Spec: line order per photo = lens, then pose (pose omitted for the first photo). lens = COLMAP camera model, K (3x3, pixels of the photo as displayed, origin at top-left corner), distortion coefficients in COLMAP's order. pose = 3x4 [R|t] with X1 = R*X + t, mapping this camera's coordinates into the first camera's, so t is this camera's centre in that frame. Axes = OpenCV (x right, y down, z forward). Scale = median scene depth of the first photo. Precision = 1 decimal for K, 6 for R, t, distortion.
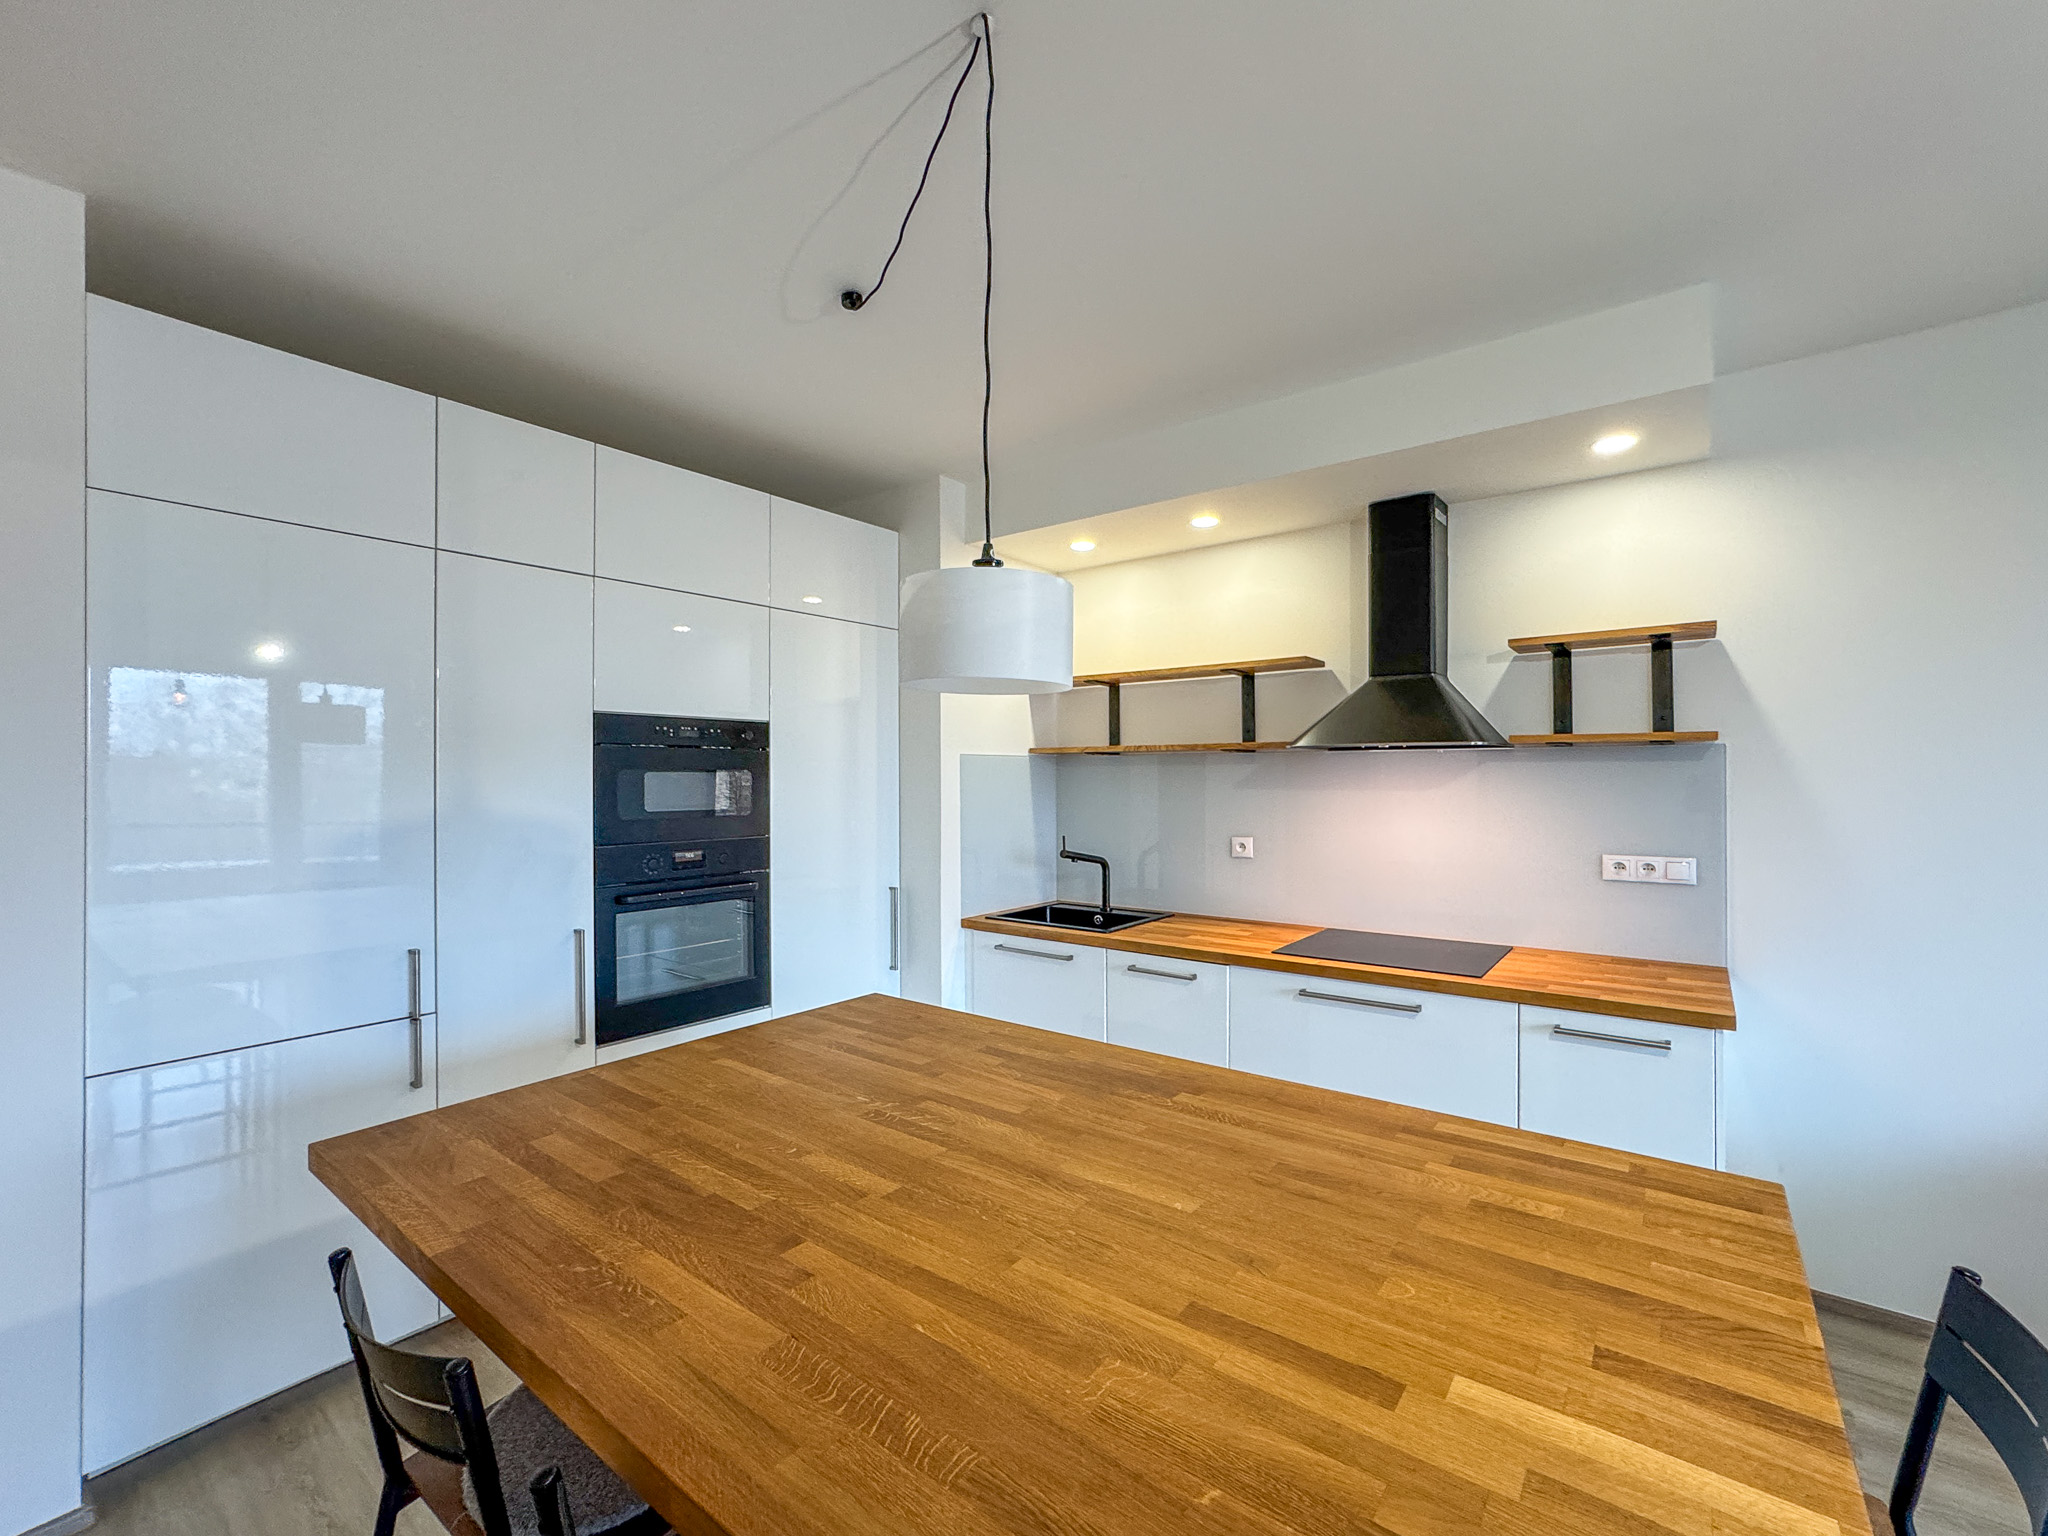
lens RADIAL K [[876.4, 0, 1034.0], [0, 876.4, 780.0], [0, 0, 1]] dist [-0.000508, -0.000109]
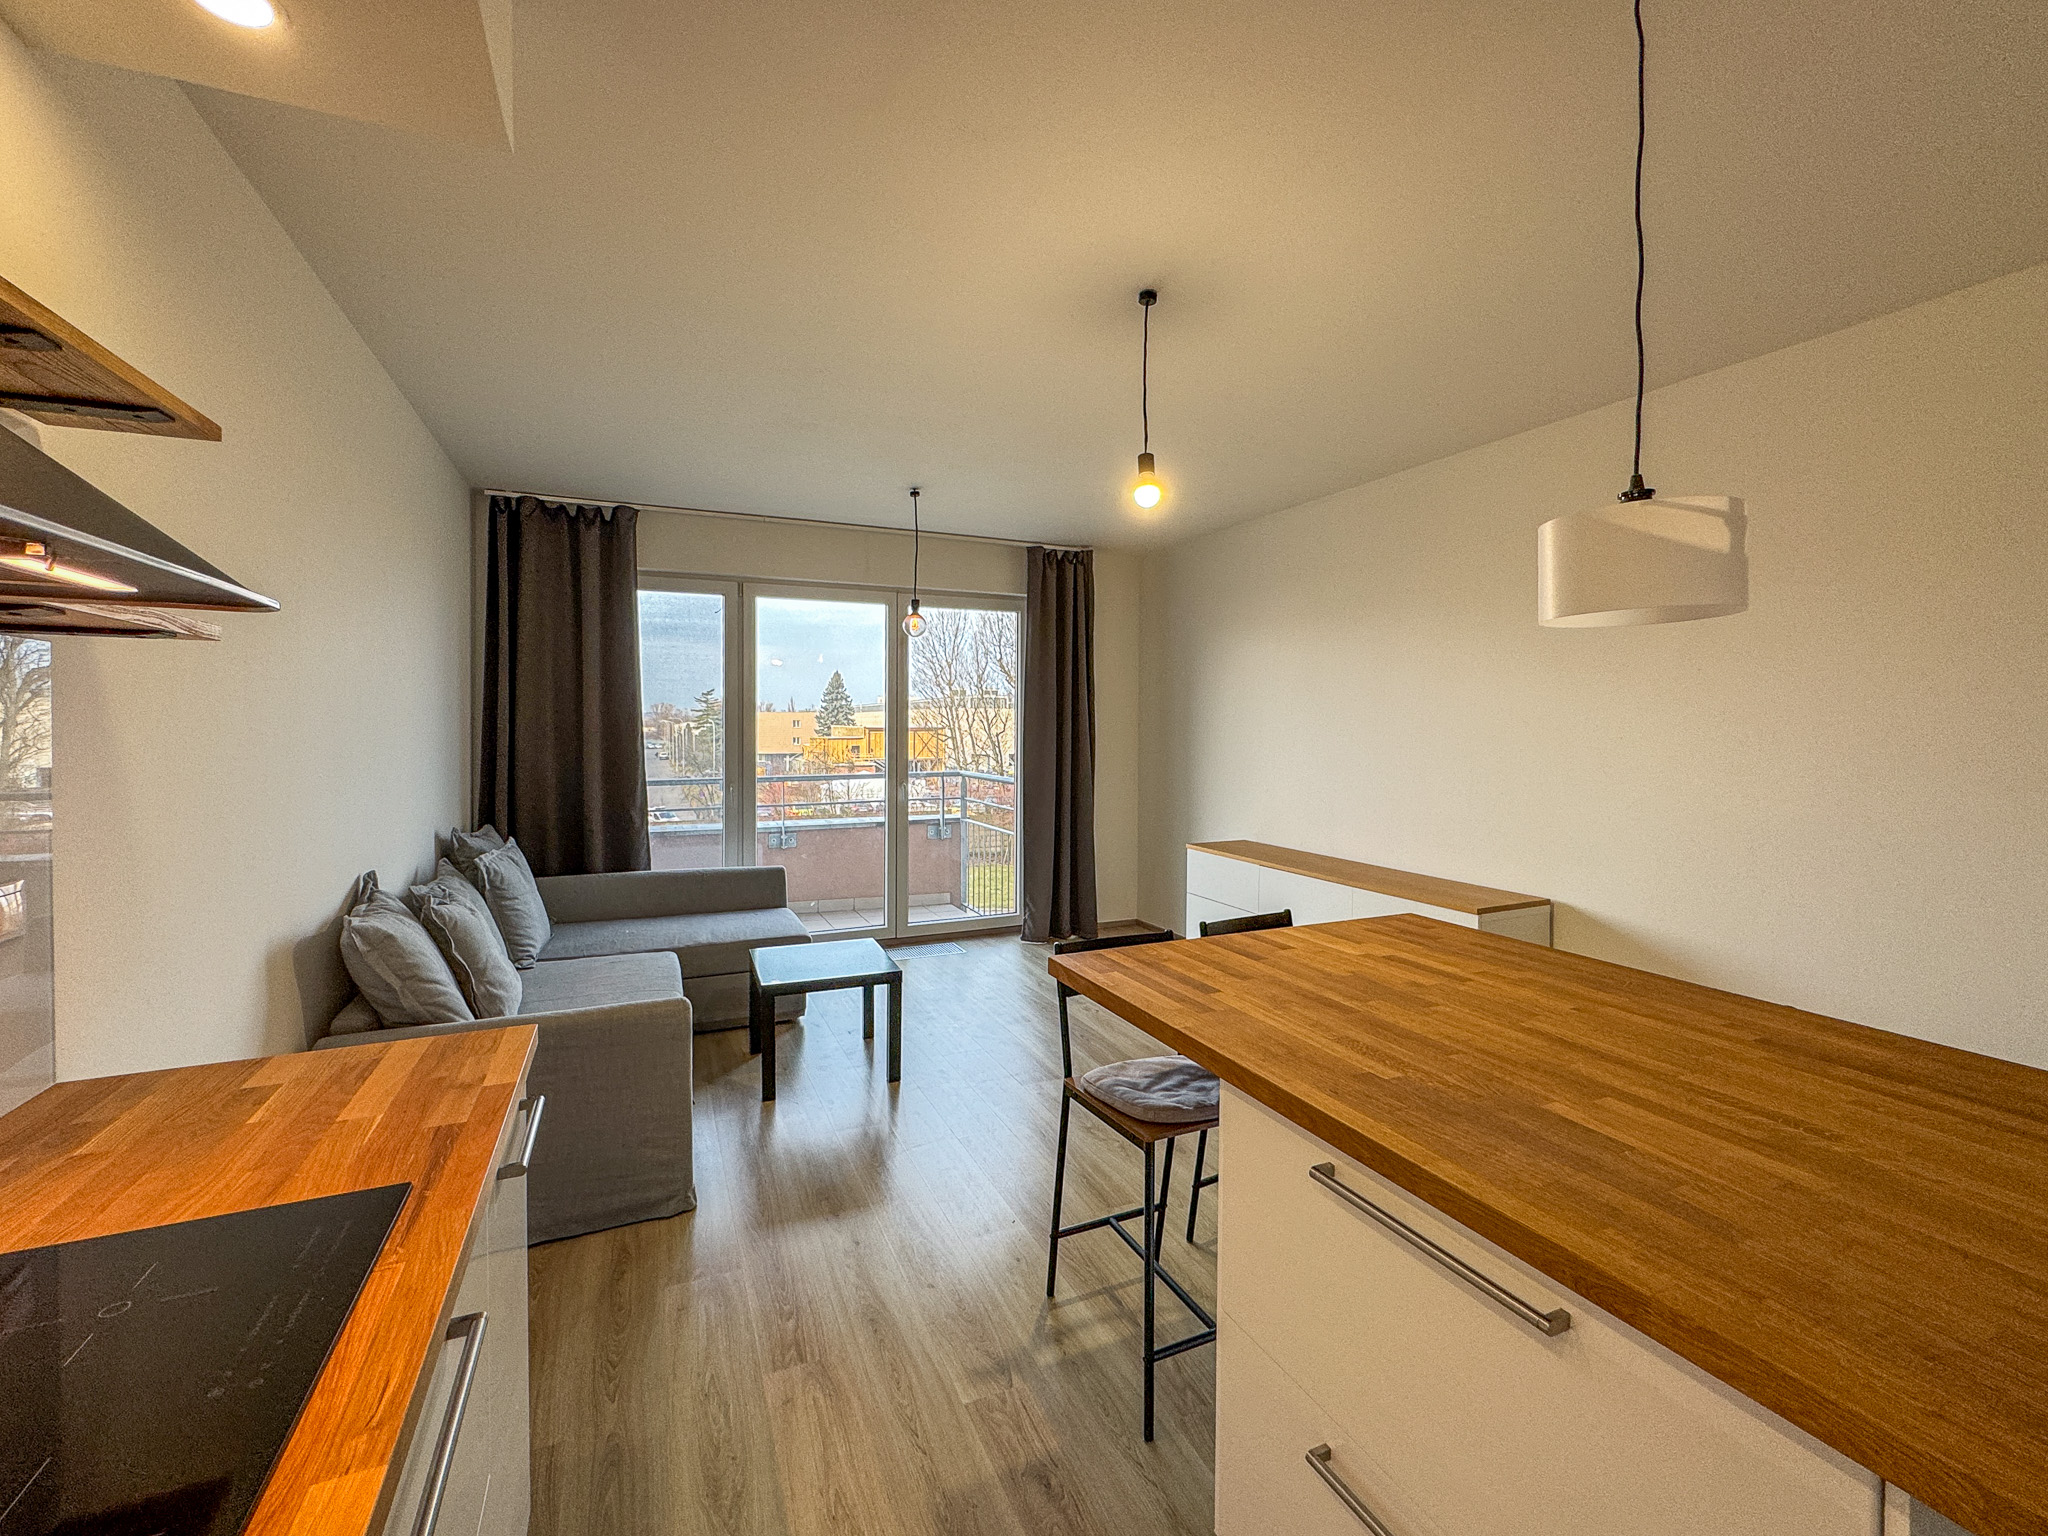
lens RADIAL K [[851.8, 0, 1027.3], [0, 851.8, 733.4], [0, 0, 1]] dist [-0.002007, -0.000211]
pose [[-0.884460, -0.004864, 0.466591, 0.054507], [0.001547, 0.999910, 0.013358, 0.004091], [-0.466614, 0.012536, -0.884372, 1.108413]]
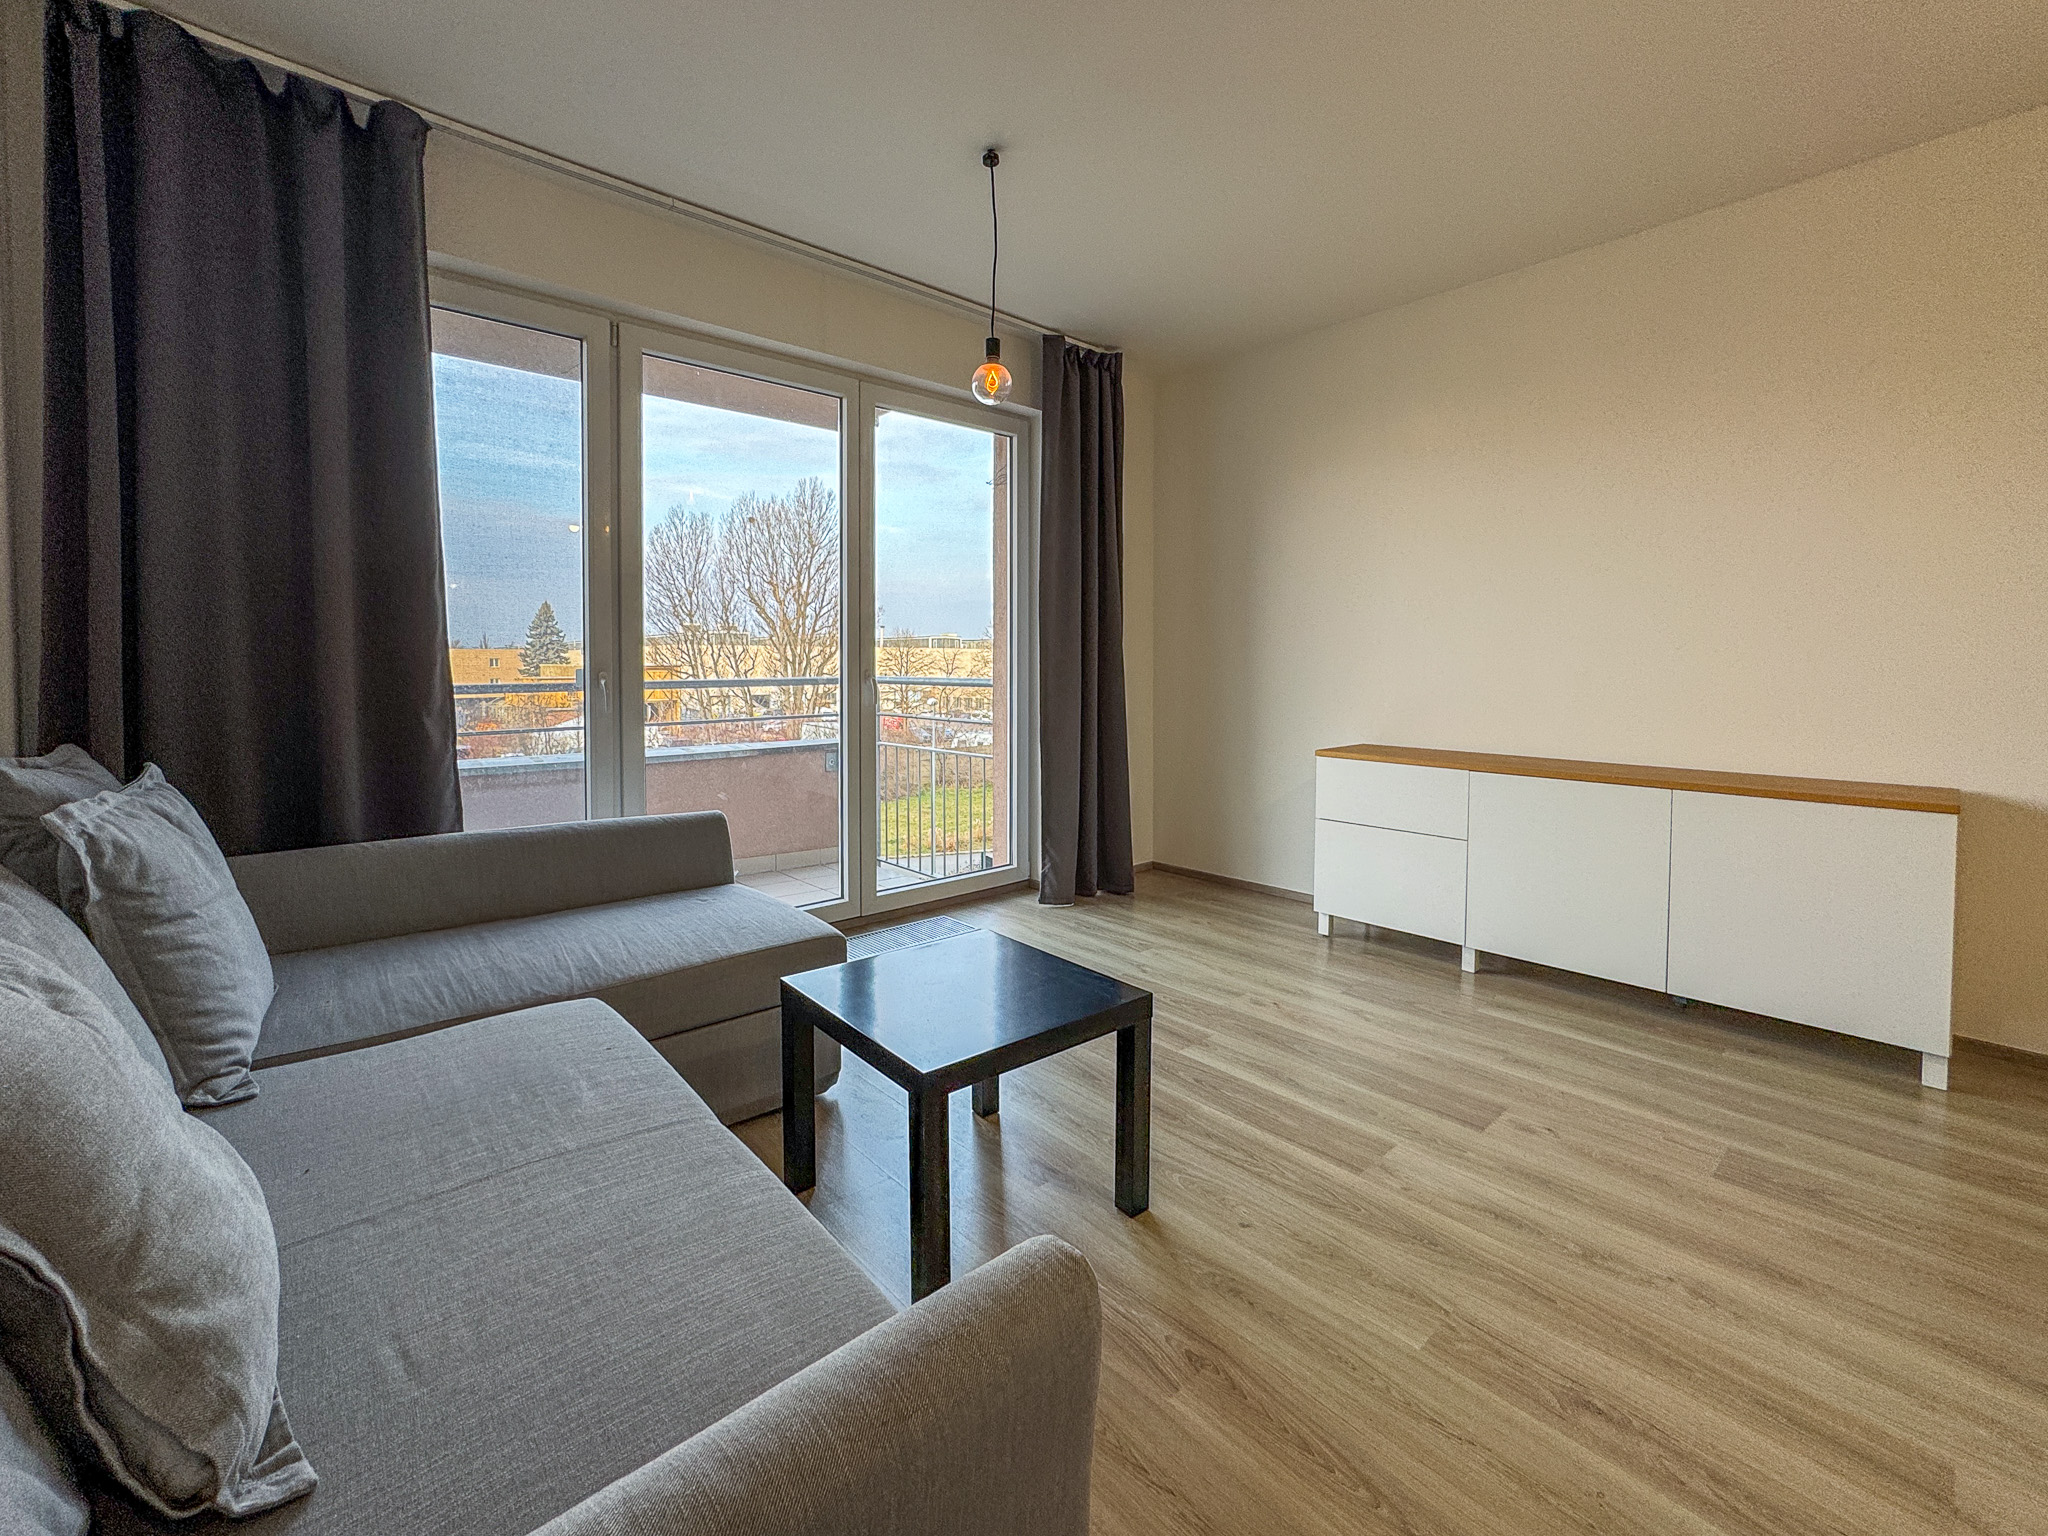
lens RADIAL K [[861.2, 0, 1018.0], [0, 861.2, 683.8], [0, 0, 1]] dist [-0.000921, 0.006567]
pose [[-0.982007, 0.000271, 0.188843, 0.795852], [0.004905, 0.999698, 0.024073, 0.130400], [-0.188780, 0.024566, -0.981712, 0.717917]]
